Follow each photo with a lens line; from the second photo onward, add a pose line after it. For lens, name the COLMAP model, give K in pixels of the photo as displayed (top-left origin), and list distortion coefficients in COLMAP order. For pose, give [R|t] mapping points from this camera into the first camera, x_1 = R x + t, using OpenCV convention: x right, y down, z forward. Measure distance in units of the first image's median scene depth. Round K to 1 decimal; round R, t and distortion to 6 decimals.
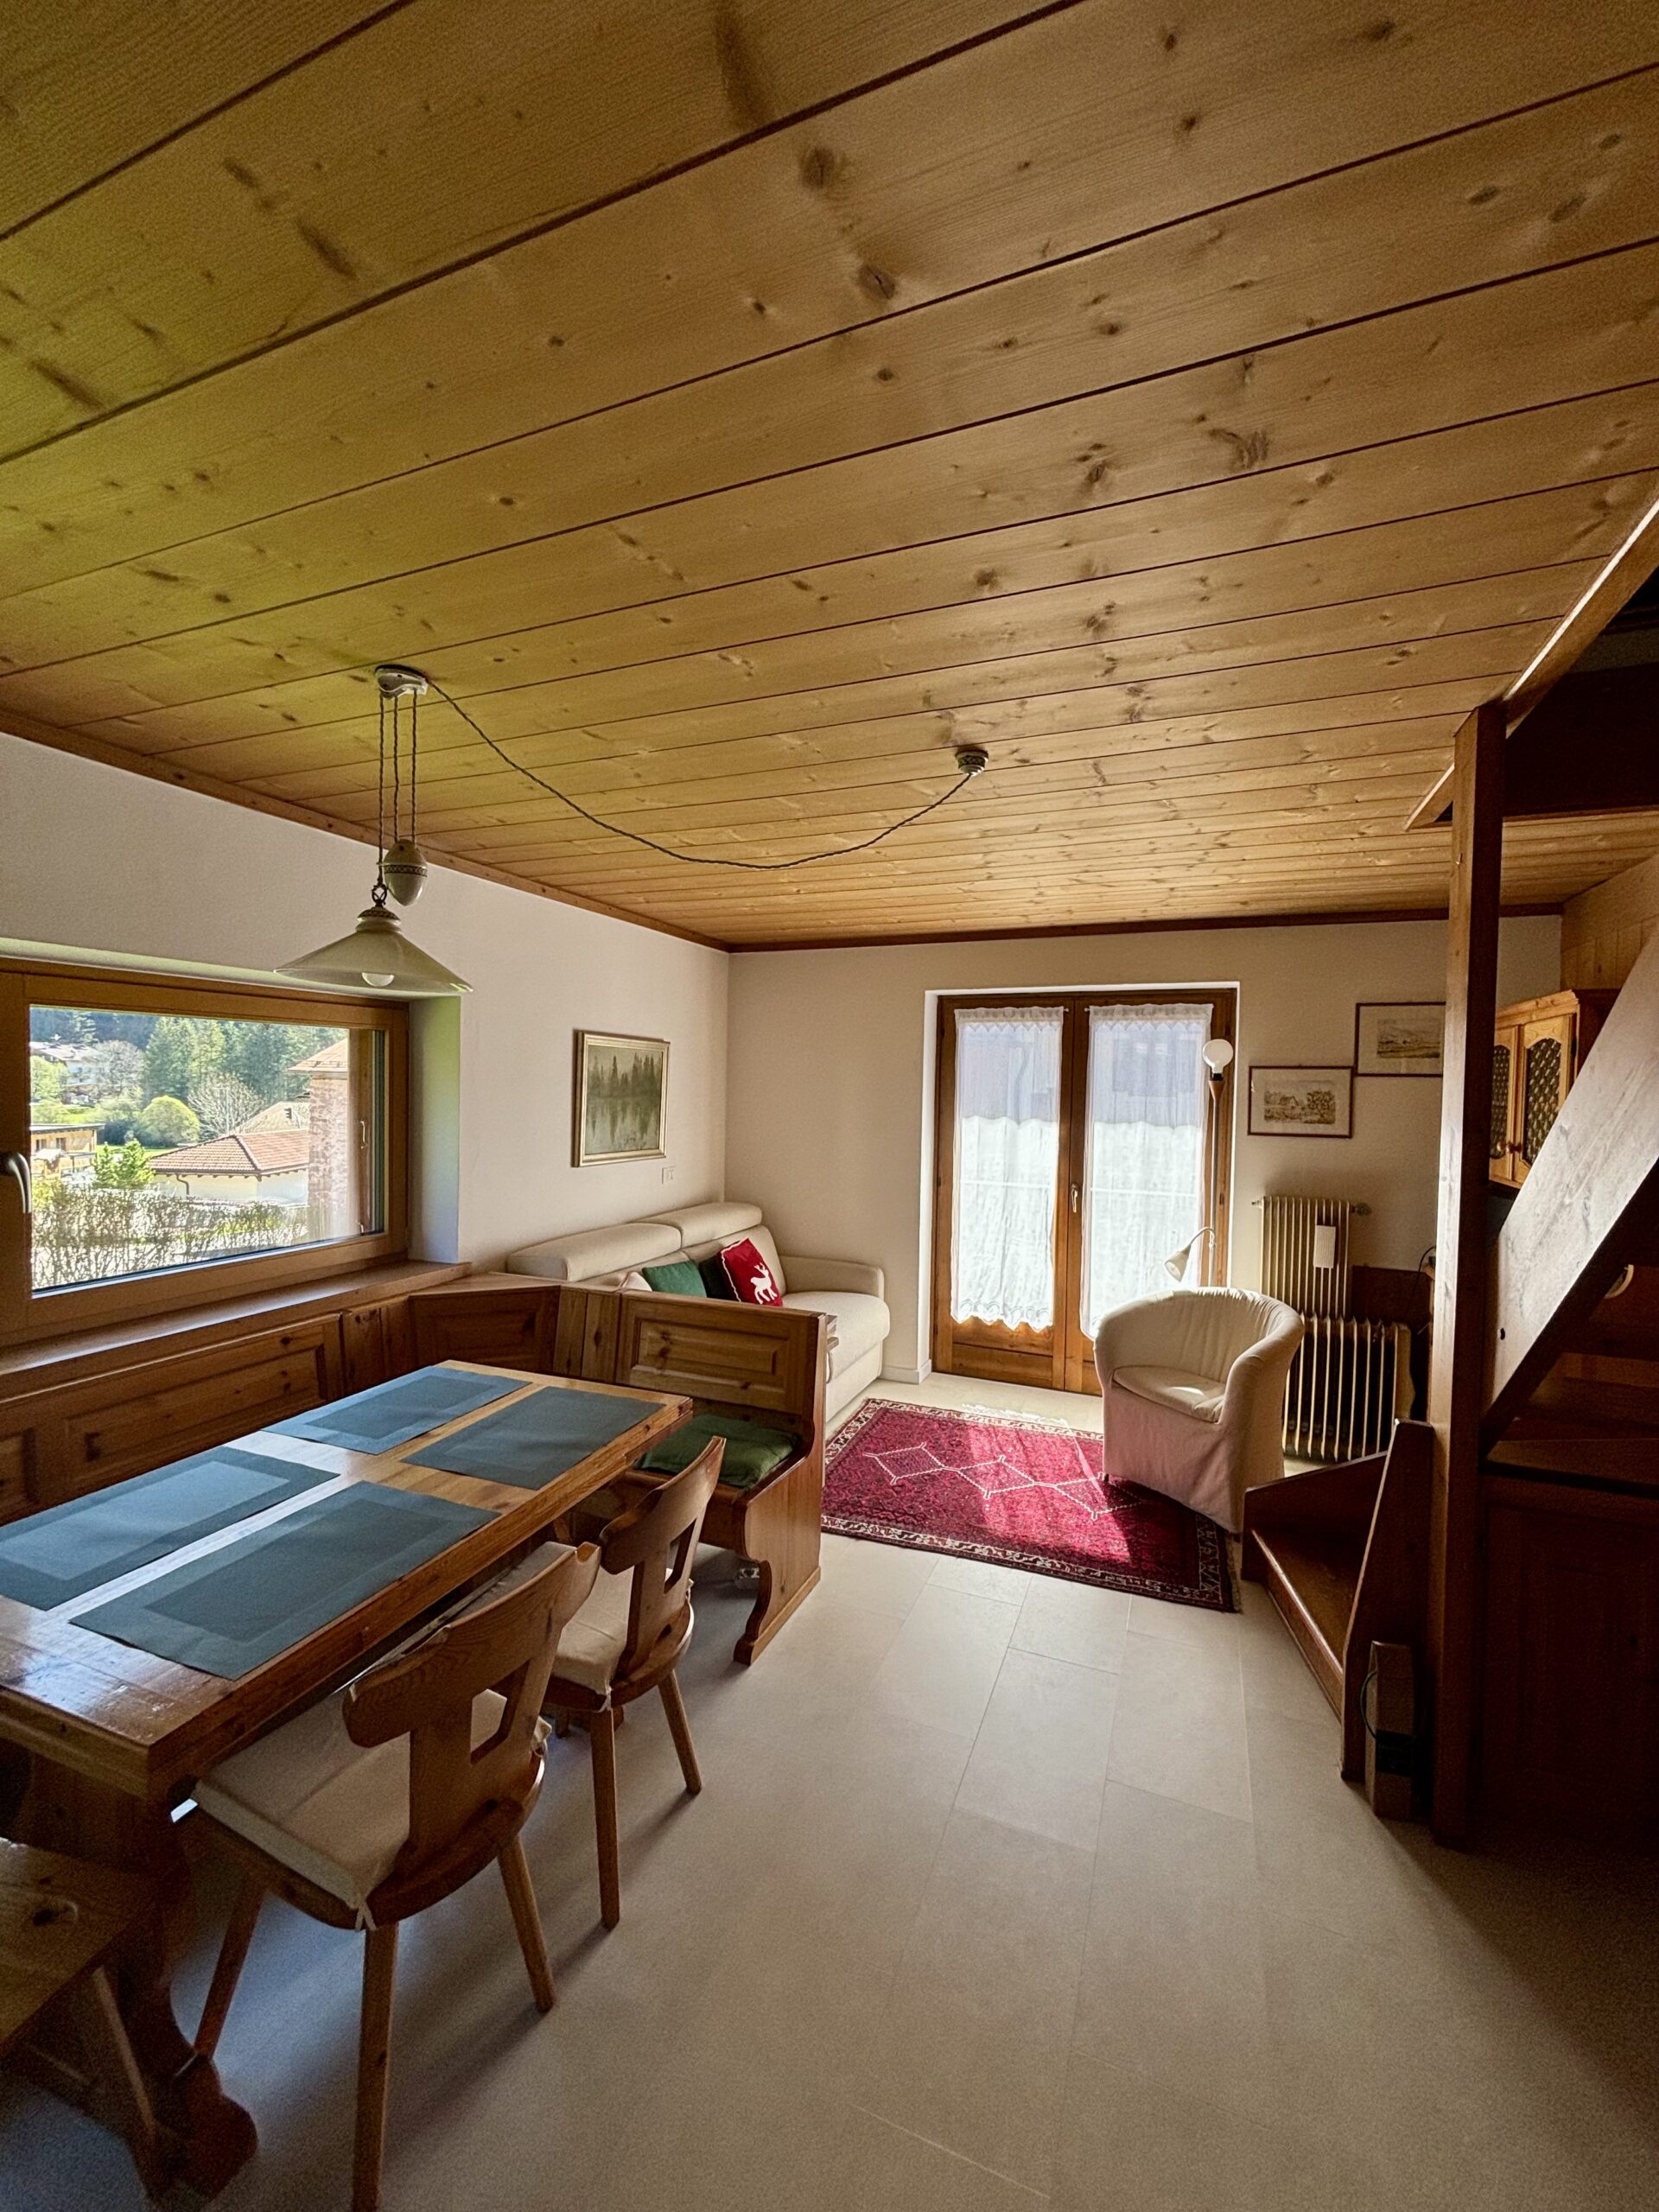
lens RADIAL K [[901.0, 0, 829.5], [0, 901.0, 1106.0], [0, 0, 1]] dist [0.018739, 0.000006]
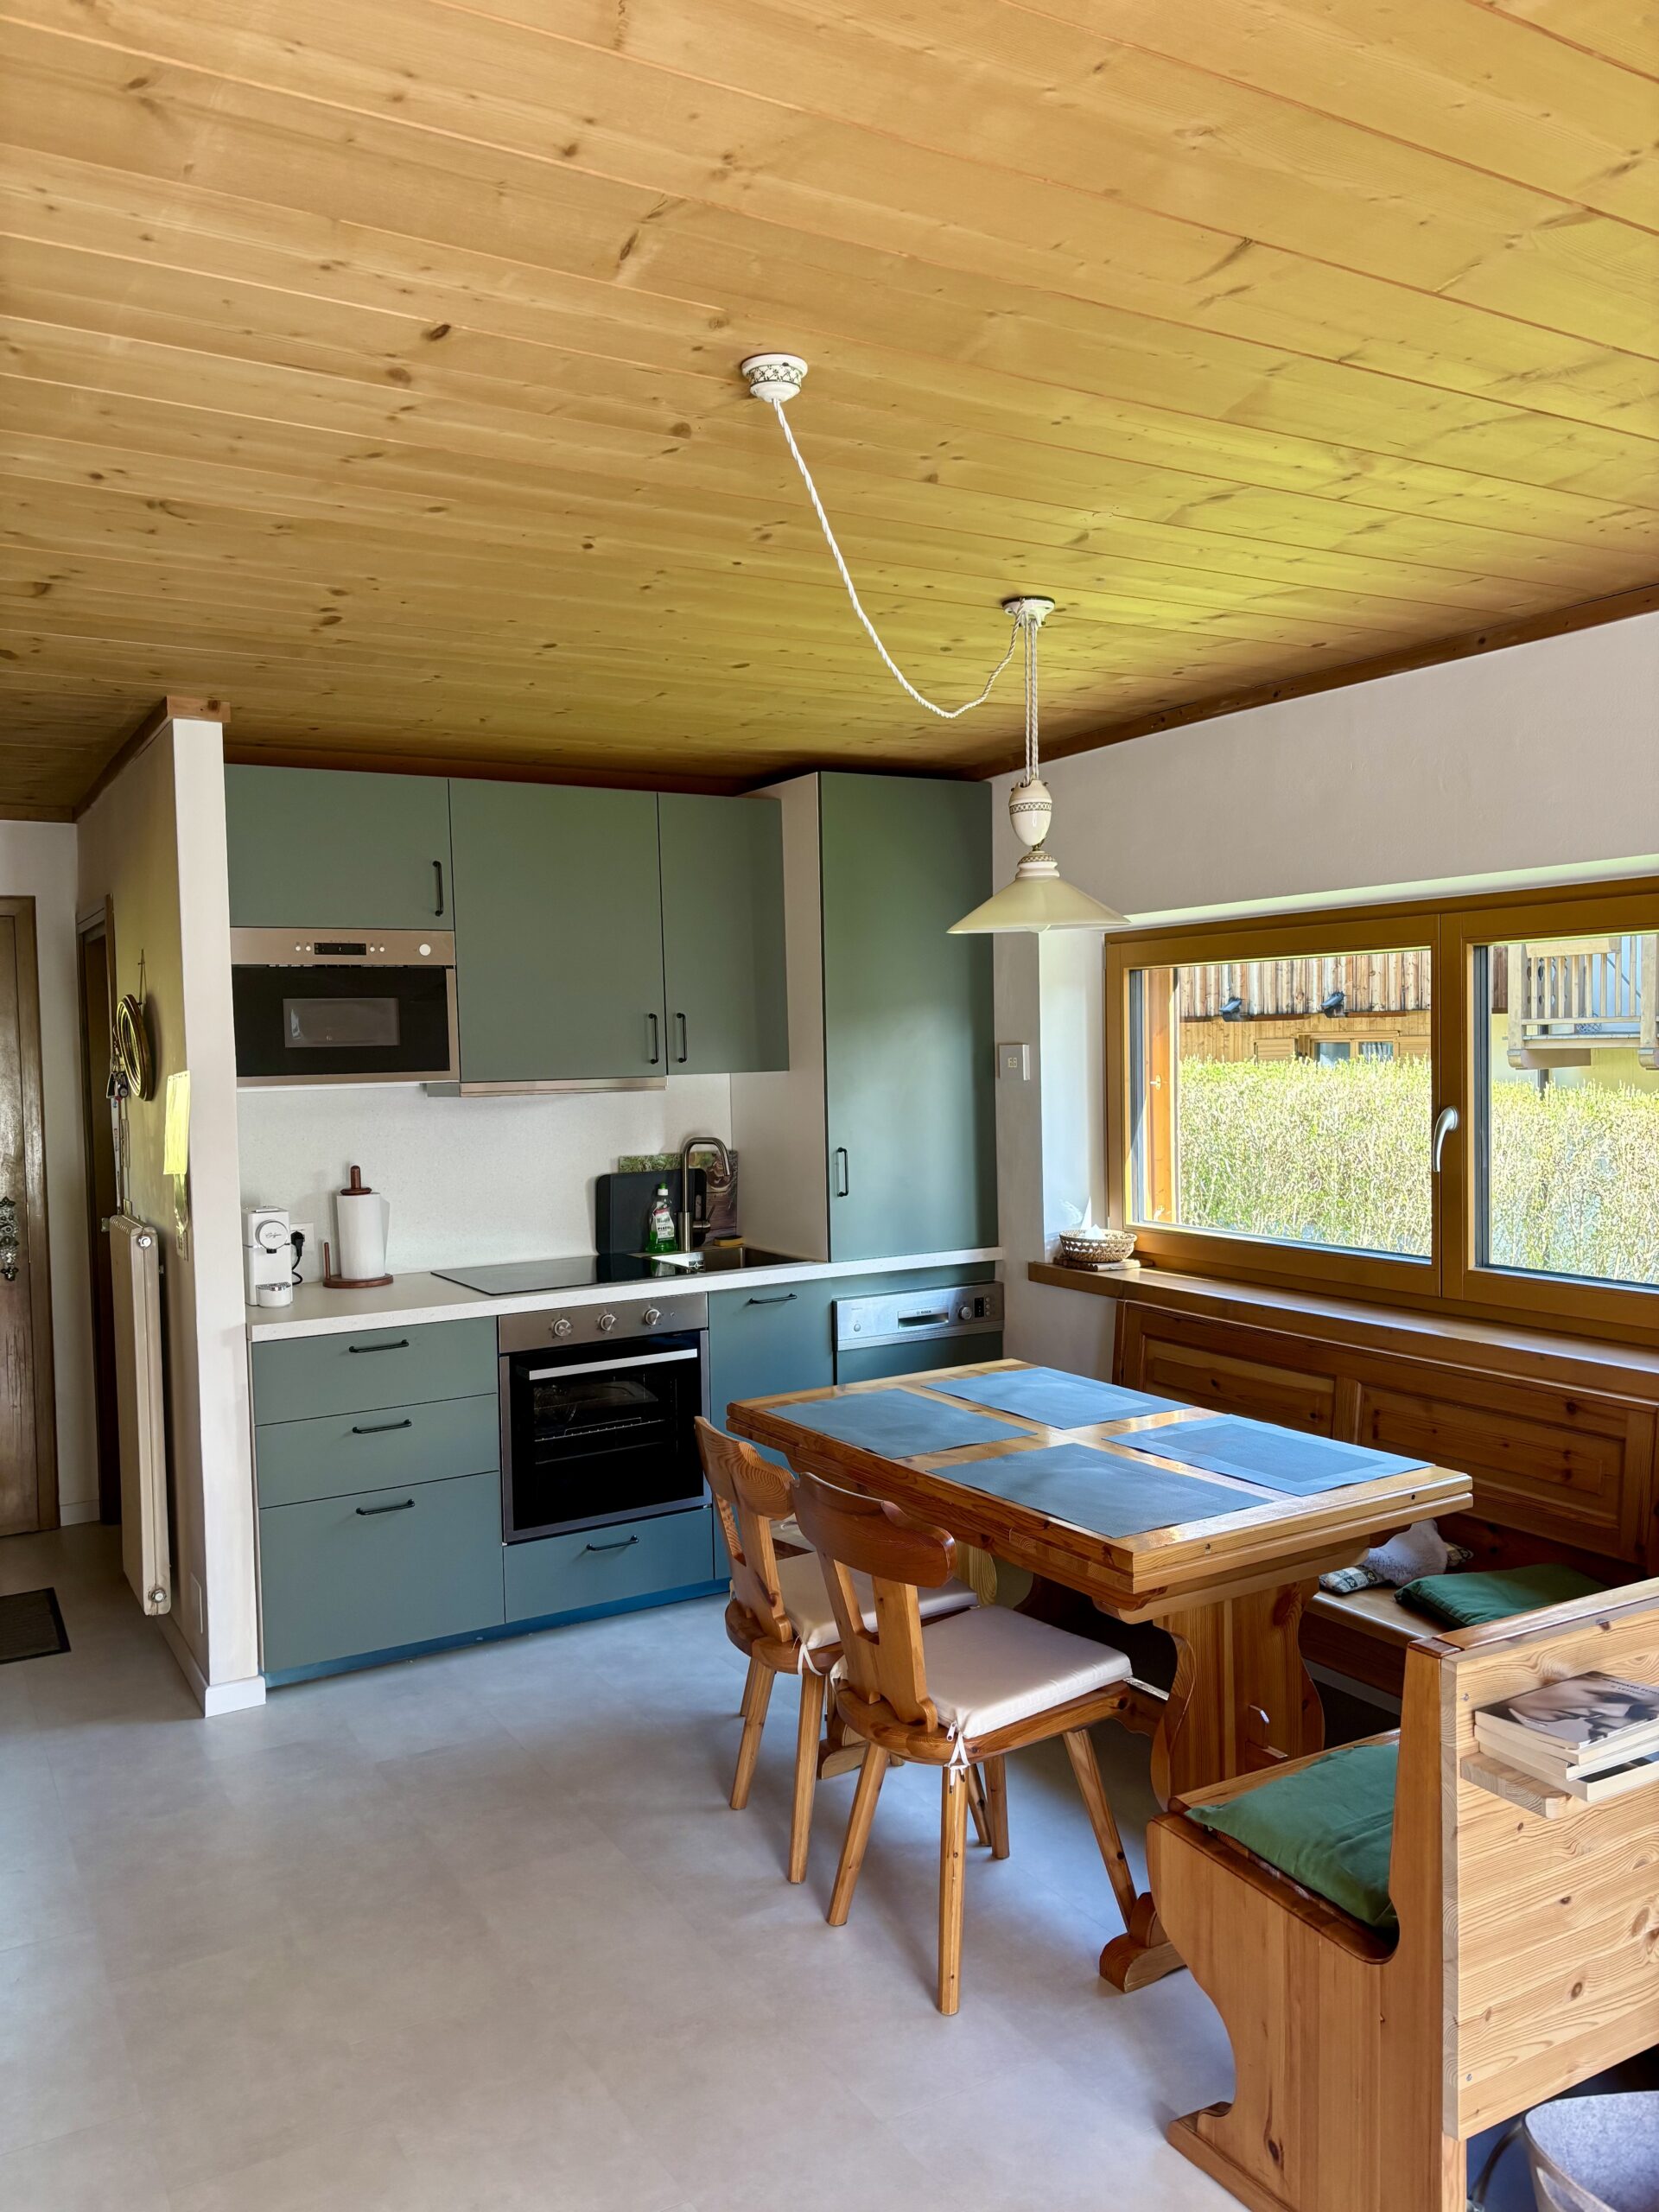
lens RADIAL K [[1639.4, 0, 829.5], [0, 1639.4, 1106.0], [0, 0, 1]] dist [0.088312, -0.000482]
pose [[-0.609731, 0.025552, -0.792196, 0.756842], [-0.005830, 0.999309, 0.036719, -0.002304], [0.792587, 0.027007, -0.609161, 1.423892]]
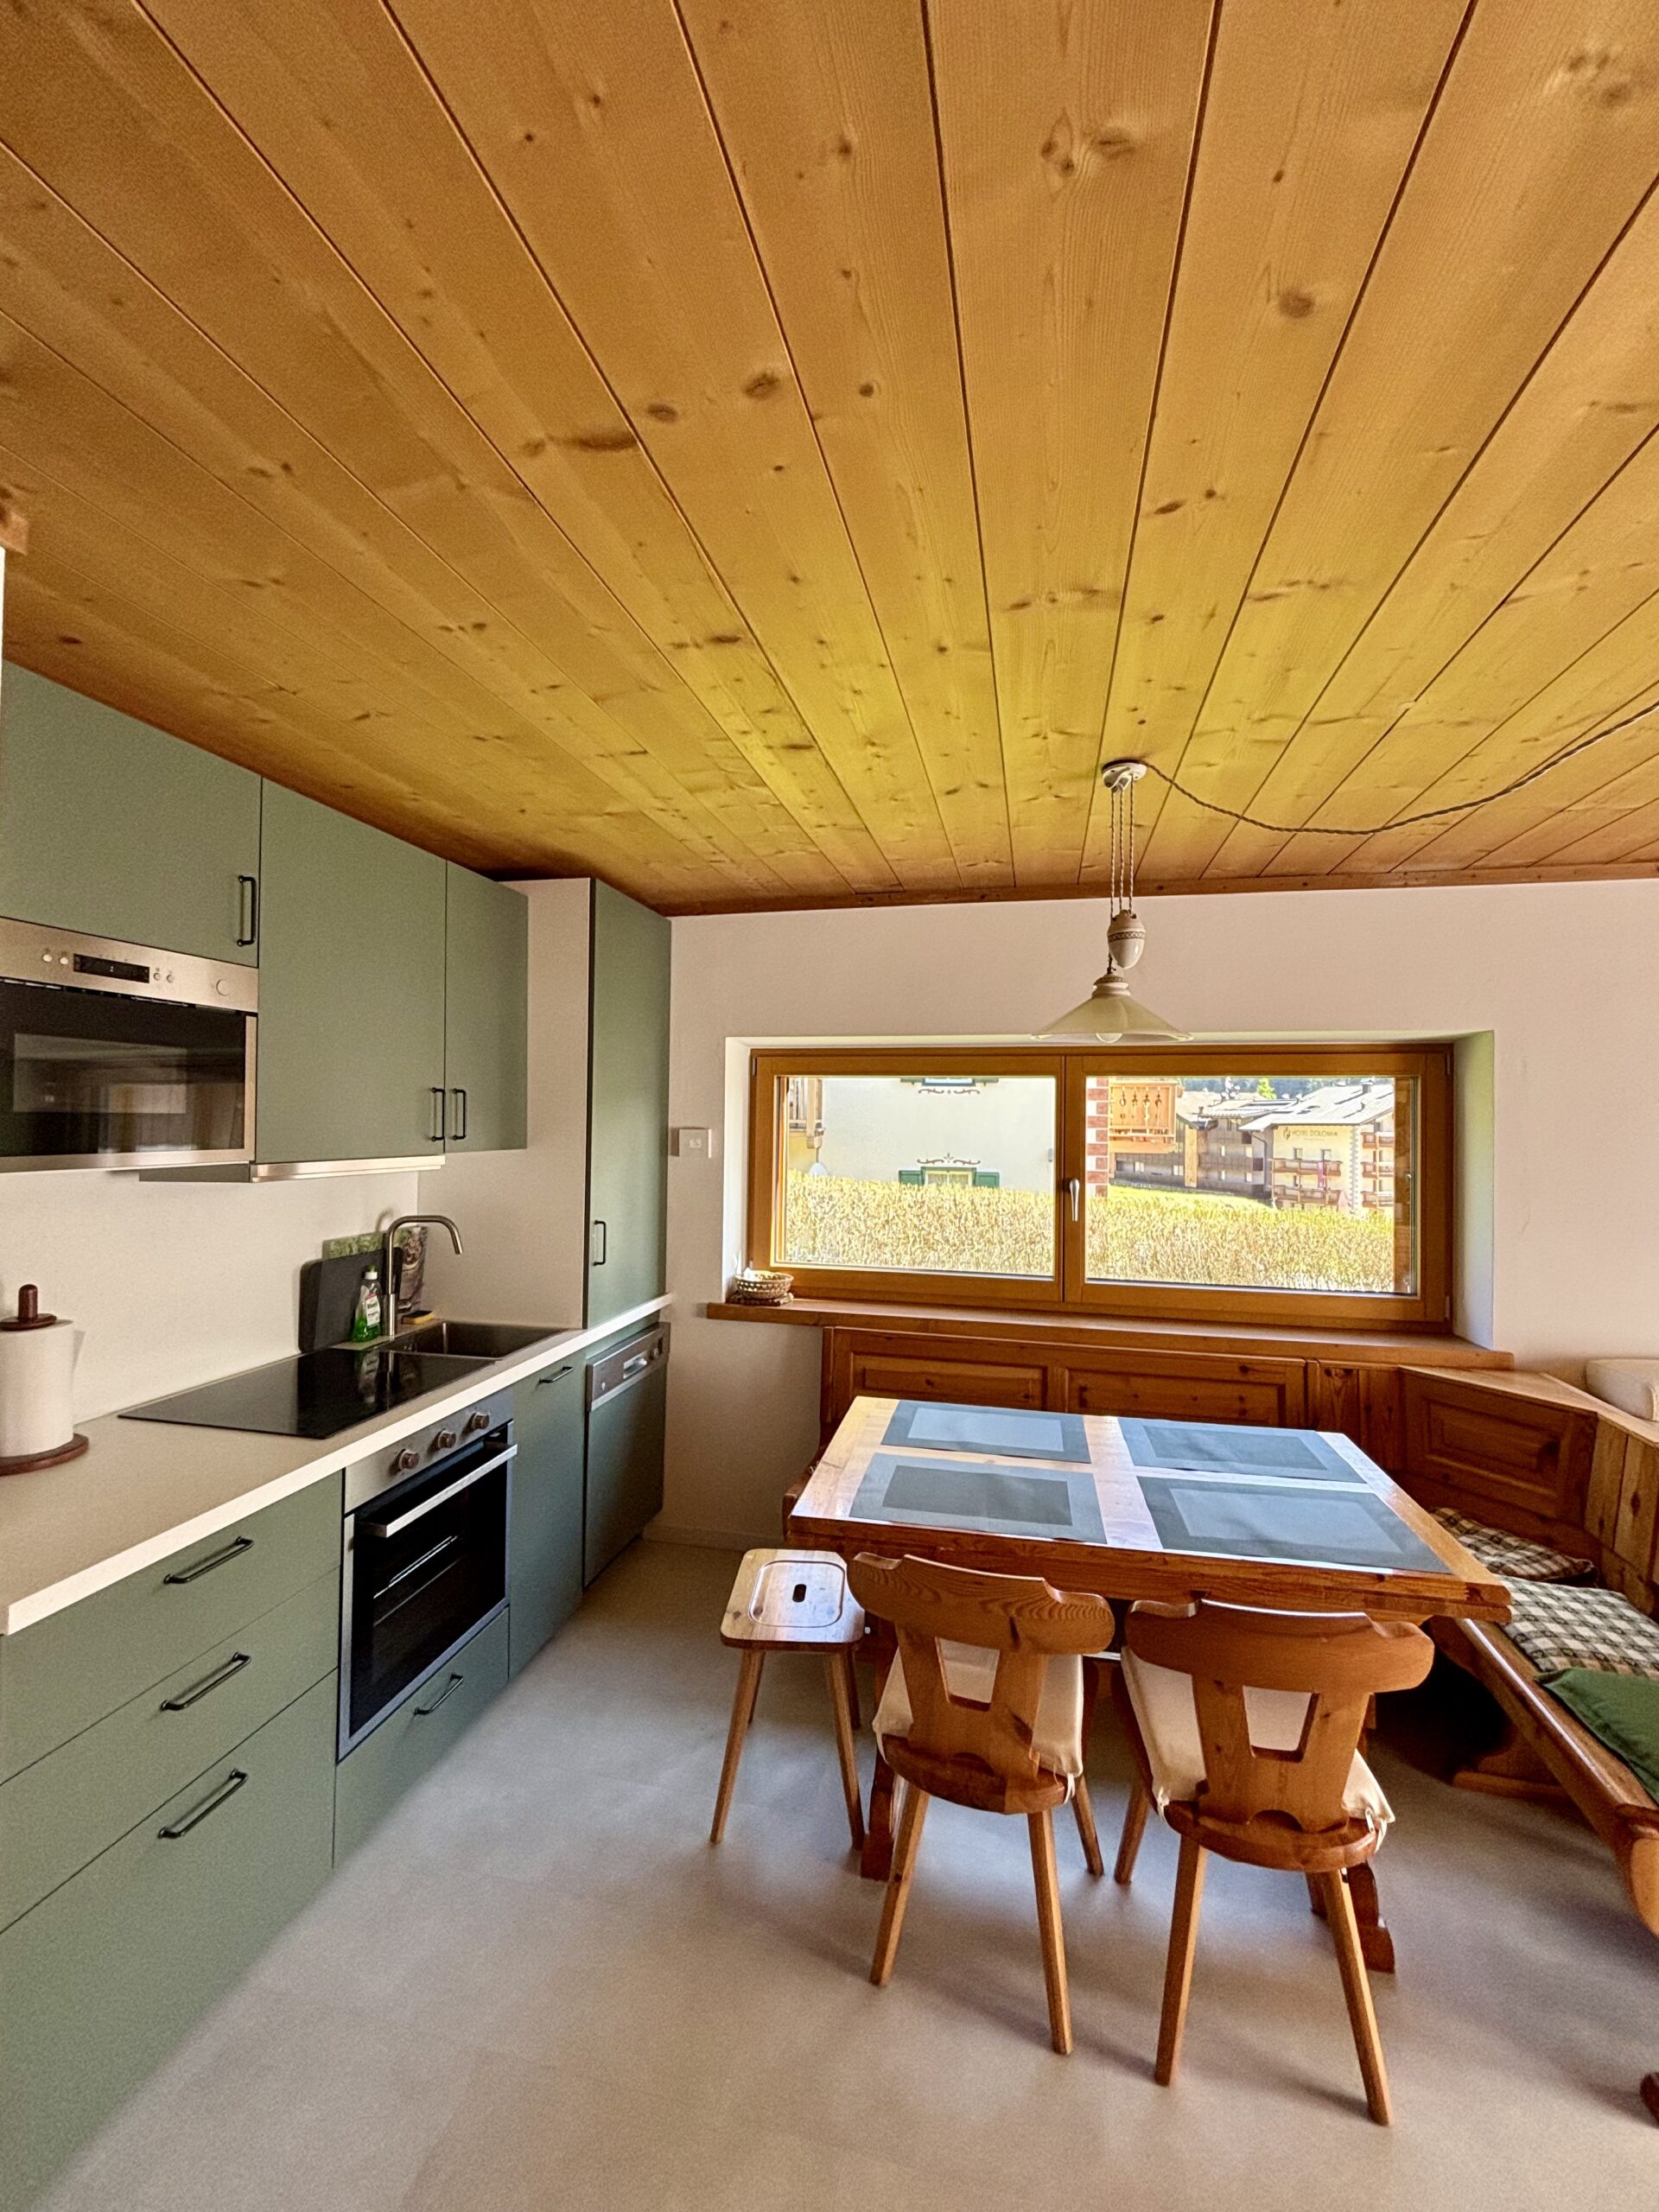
lens RADIAL K [[898.9, 0, 845.2], [0, 898.9, 1097.4], [0, 0, 1]] dist [0.026370, -0.006873]
pose [[0.184563, -0.040184, -0.981999, 0.421075], [-0.034482, 0.998284, -0.047331, 0.003763], [0.982216, 0.042596, 0.182860, 0.350062]]
